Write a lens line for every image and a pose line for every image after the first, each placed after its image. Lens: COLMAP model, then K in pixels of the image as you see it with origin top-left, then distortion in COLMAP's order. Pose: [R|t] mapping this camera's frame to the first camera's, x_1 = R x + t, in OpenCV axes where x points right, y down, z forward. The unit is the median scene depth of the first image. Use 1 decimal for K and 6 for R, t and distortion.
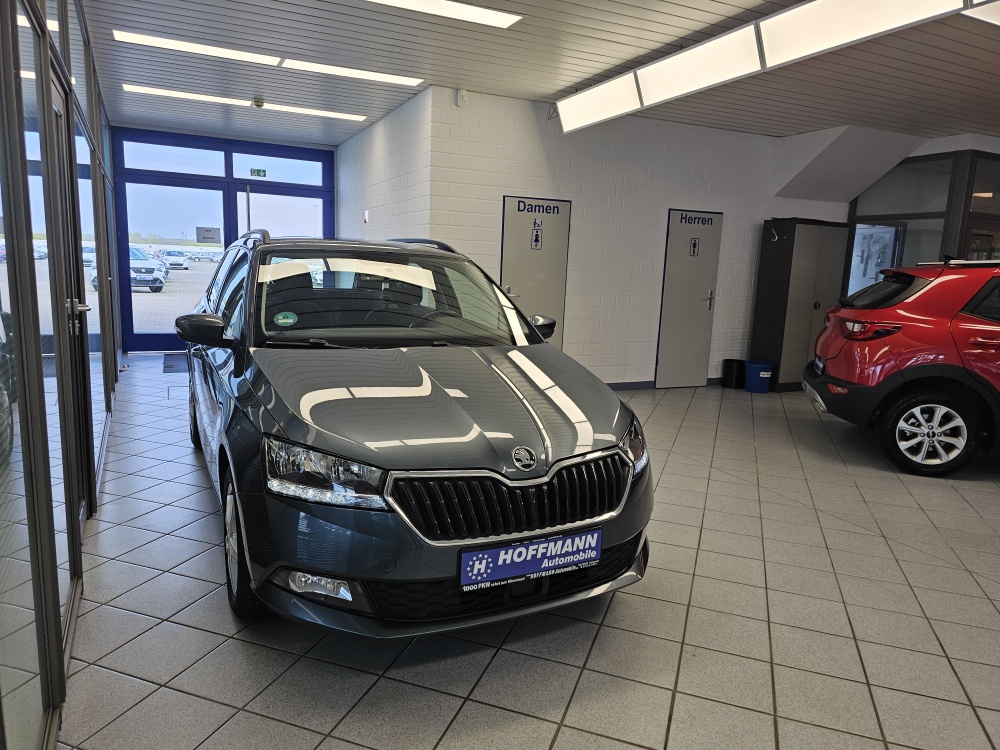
lens RADIAL K [[684.9, 0, 506.5], [0, 684.9, 388.8], [0, 0, 1]] dist [0.047940, -0.053243]
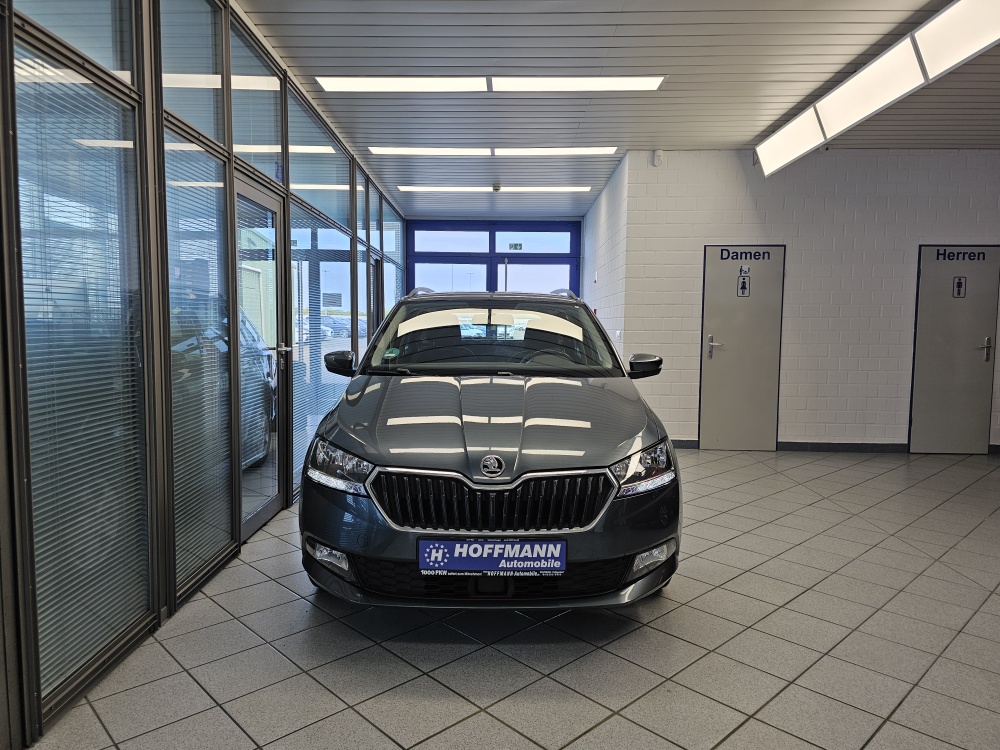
lens RADIAL K [[684.9, 0, 485.1], [0, 684.9, 379.3], [0, 0, 1]] dist [0.047940, -0.053243]
pose [[0.888092, 0.005791, -0.459629, 0.225608], [-0.054977, 0.994081, -0.093702, 0.028216], [0.456366, 0.108485, 0.883154, -0.004155]]
